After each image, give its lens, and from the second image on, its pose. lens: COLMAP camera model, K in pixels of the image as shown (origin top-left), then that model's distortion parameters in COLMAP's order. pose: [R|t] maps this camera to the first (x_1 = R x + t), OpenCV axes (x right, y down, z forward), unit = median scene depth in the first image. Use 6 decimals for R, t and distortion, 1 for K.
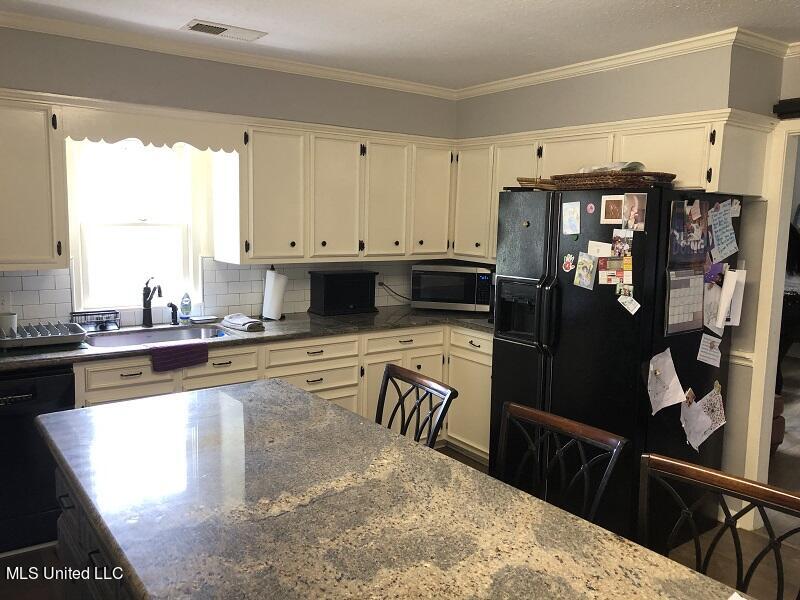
lens RADIAL K [[656.7, 0, 398.6], [0, 656.7, 304.2], [0, 0, 1]] dist [0.044770, -0.043076]
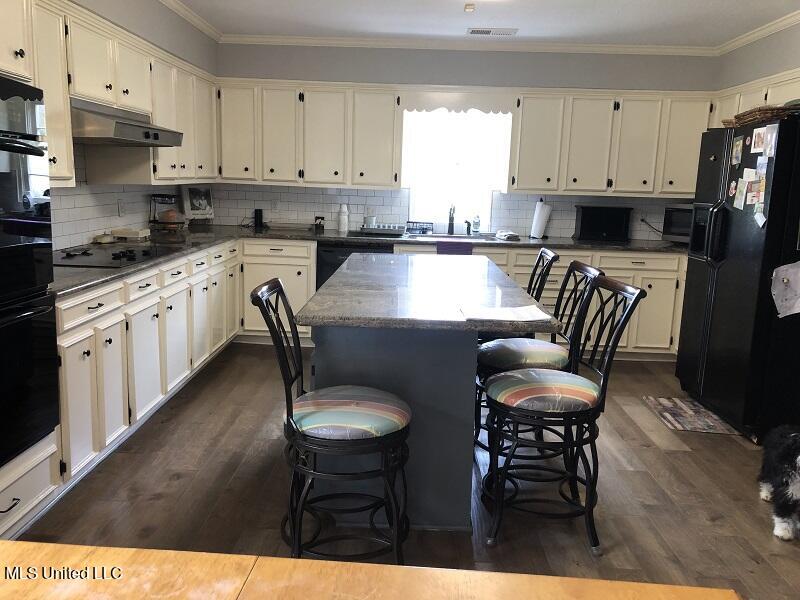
lens RADIAL K [[656.7, 0, 399.4], [0, 656.7, 296.4], [0, 0, 1]] dist [0.044770, -0.043076]
pose [[0.795631, 0.107056, -0.596246, 0.443945], [-0.094669, 0.994141, 0.052172, 0.108649], [0.598338, 0.014936, 0.801104, -0.273249]]
